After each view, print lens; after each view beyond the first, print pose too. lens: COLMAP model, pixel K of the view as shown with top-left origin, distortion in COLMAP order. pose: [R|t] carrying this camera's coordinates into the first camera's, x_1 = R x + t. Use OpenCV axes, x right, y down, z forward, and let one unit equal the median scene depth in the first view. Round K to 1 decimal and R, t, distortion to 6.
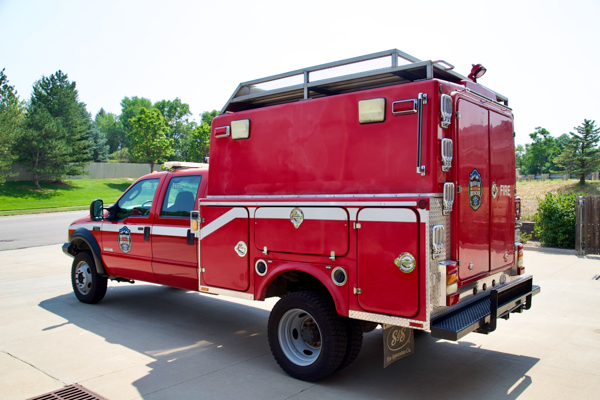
lens RADIAL K [[515.6, 0, 281.7], [0, 515.6, 202.8], [0, 0, 1]] dist [-0.039794, 0.006443]
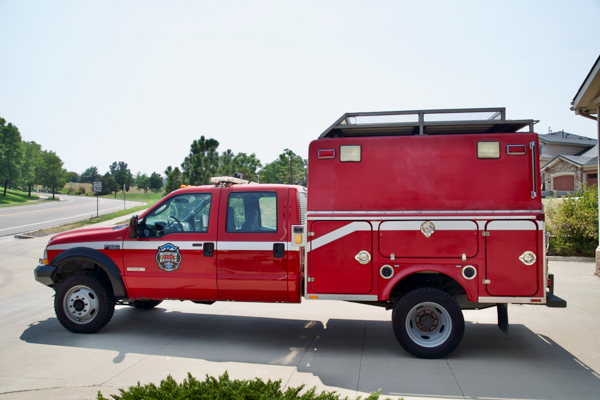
lens RADIAL K [[515.6, 0, 295.8], [0, 515.6, 201.3], [0, 0, 1]] dist [-0.039794, 0.006443]
pose [[0.843512, 0.008187, 0.537047, -0.873195], [0.005658, 0.999693, -0.024127, -0.009988], [-0.537080, 0.023390, 0.843207, 0.107994]]
